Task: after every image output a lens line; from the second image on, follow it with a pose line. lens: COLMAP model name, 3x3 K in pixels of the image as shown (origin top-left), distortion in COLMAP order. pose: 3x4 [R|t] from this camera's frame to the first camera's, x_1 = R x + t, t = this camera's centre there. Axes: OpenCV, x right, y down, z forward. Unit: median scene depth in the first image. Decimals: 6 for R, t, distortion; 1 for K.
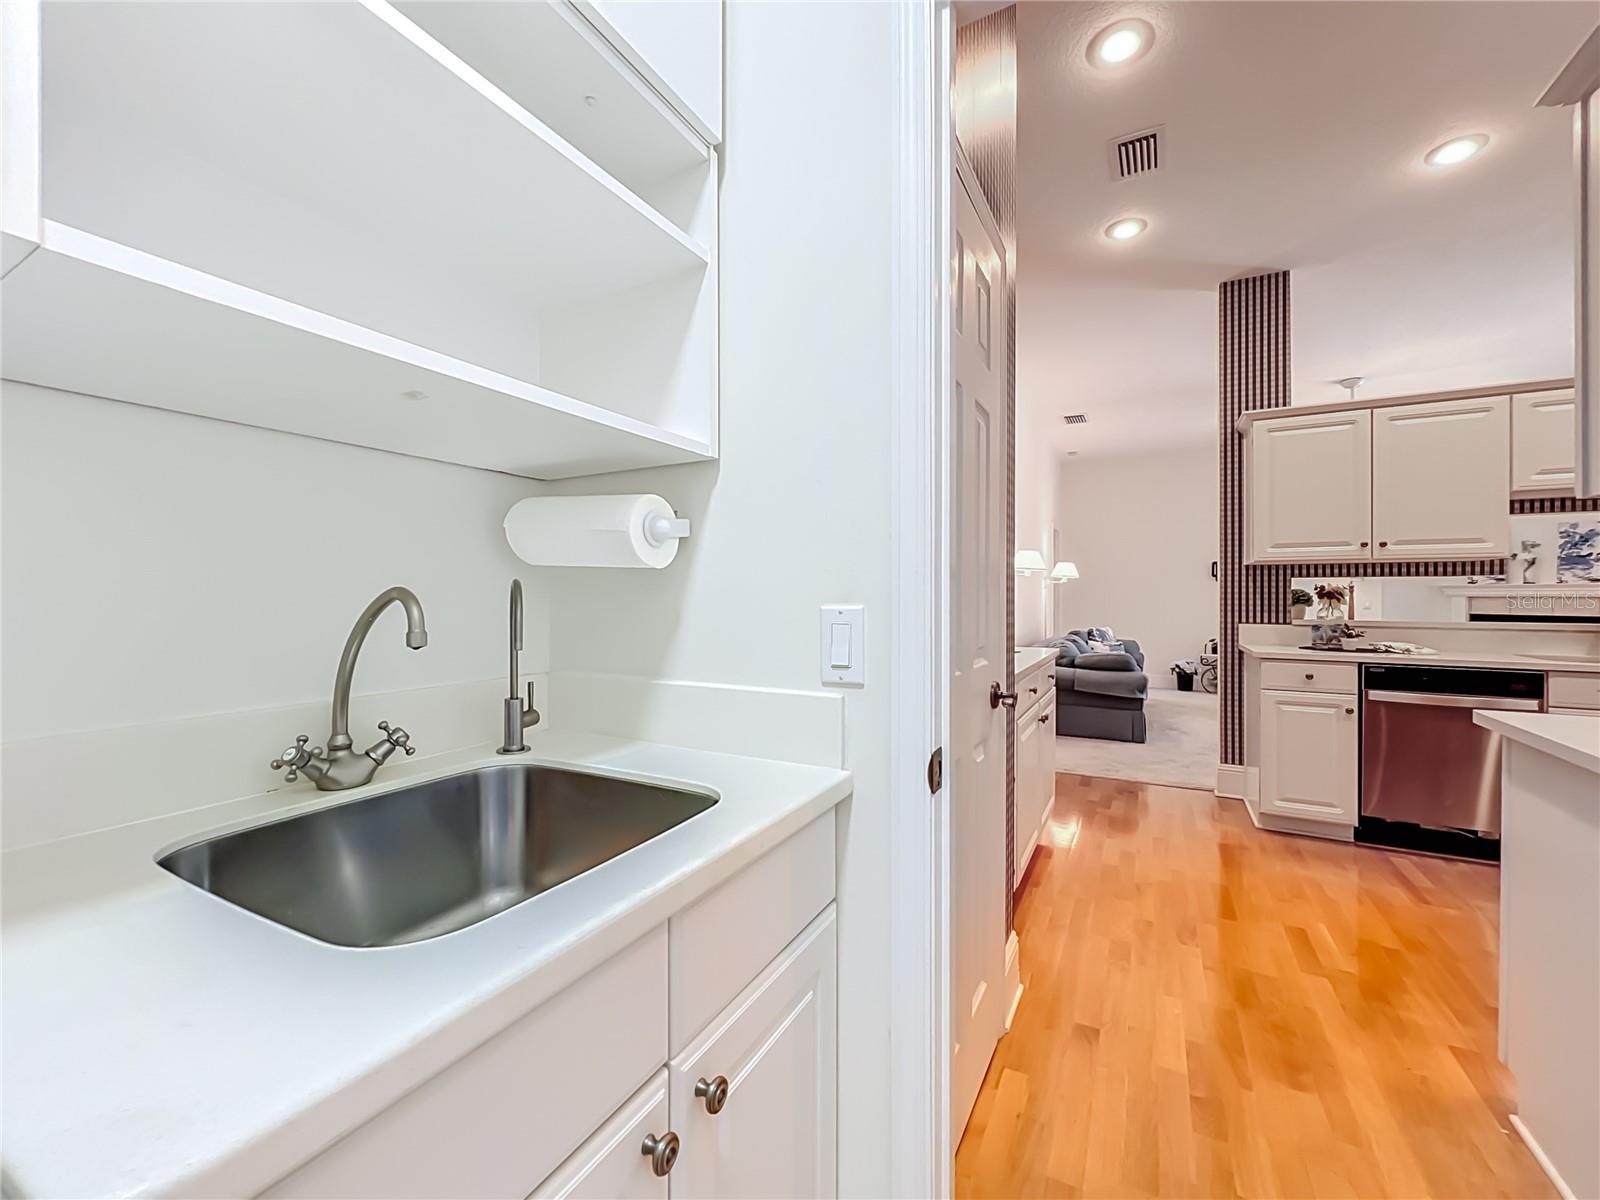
lens RADIAL K [[647.1, 0, 793.5], [0, 647.1, 594.2], [0, 0, 1]] dist [0.011066, -0.000419]
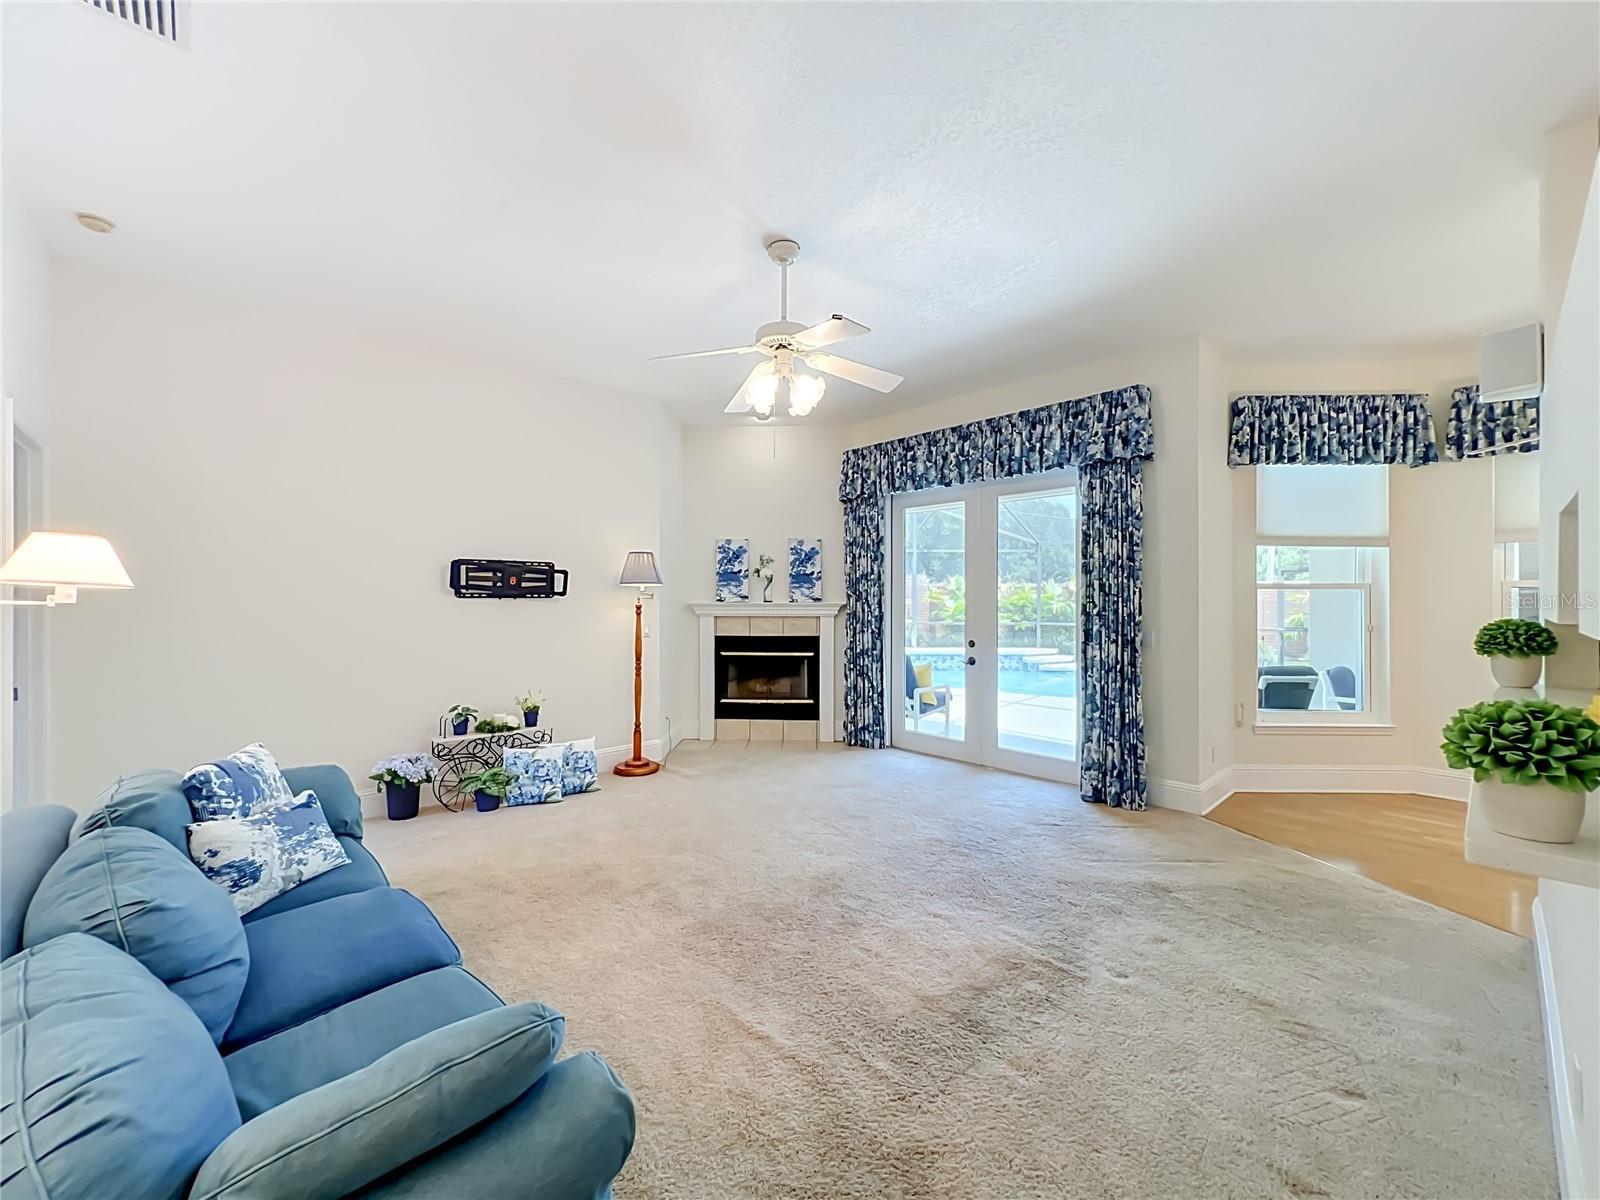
lens RADIAL K [[647.1, 0, 793.5], [0, 647.1, 594.2], [0, 0, 1]] dist [0.011066, -0.000419]
pose [[0.322570, -0.001658, 0.946544, 0.235684], [-0.007194, 0.999965, 0.004203, -0.026542], [-0.946518, -0.008165, 0.322547, 0.574704]]
